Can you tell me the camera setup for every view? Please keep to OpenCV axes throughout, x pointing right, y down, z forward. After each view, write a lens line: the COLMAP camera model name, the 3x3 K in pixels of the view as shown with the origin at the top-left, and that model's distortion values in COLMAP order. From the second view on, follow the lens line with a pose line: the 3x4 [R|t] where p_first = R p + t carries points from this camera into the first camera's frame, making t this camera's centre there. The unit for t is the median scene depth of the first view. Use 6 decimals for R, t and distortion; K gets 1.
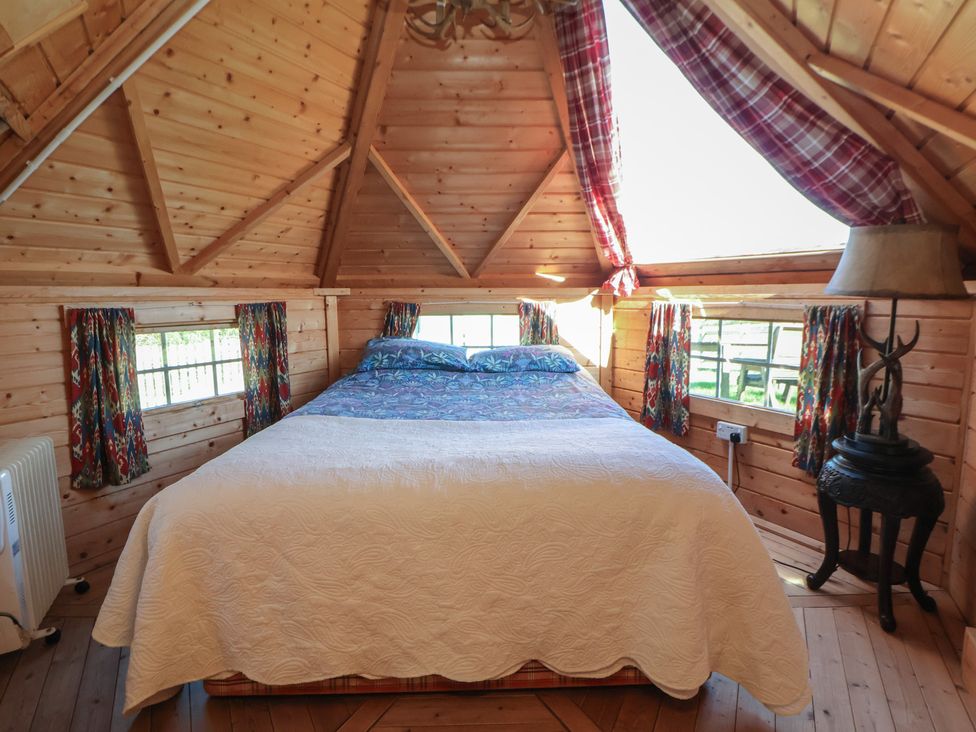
lens RADIAL K [[496.0, 0, 485.3], [0, 496.0, 344.1], [0, 0, 1]] dist [0.002880, -0.009326]
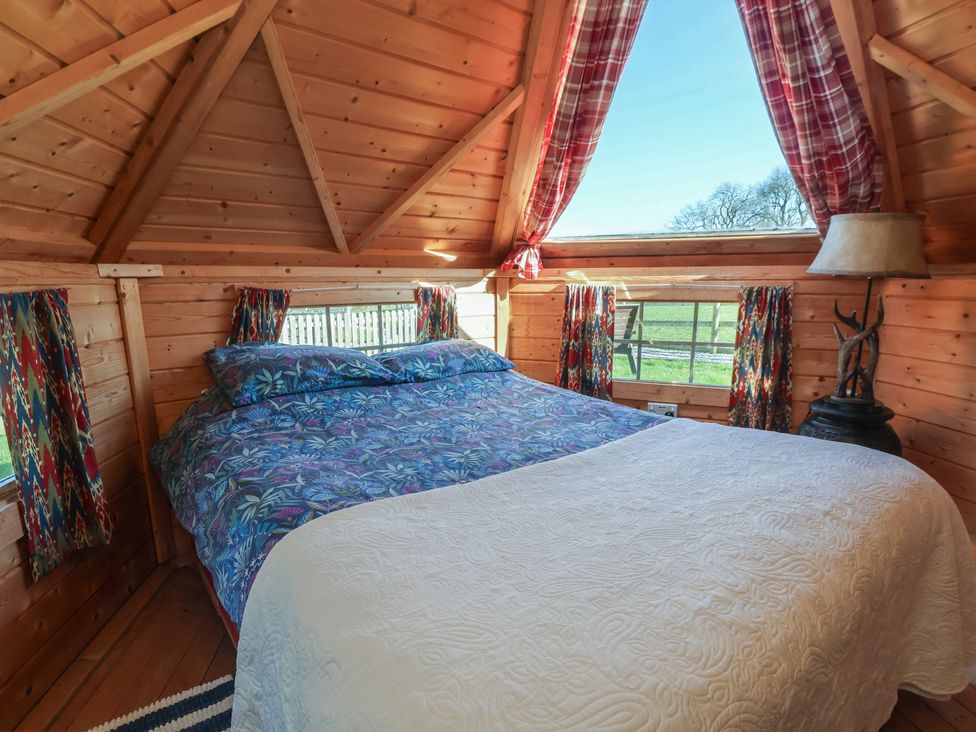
lens RADIAL K [[507.8, 0, 488.0], [0, 507.8, 366.0], [0, 0, 1]] dist [0.004353, -0.011134]
pose [[0.807111, -0.099323, 0.581985, -0.353189], [0.059899, 0.994437, 0.086644, -0.026102], [-0.587353, -0.035071, 0.808570, 0.322701]]
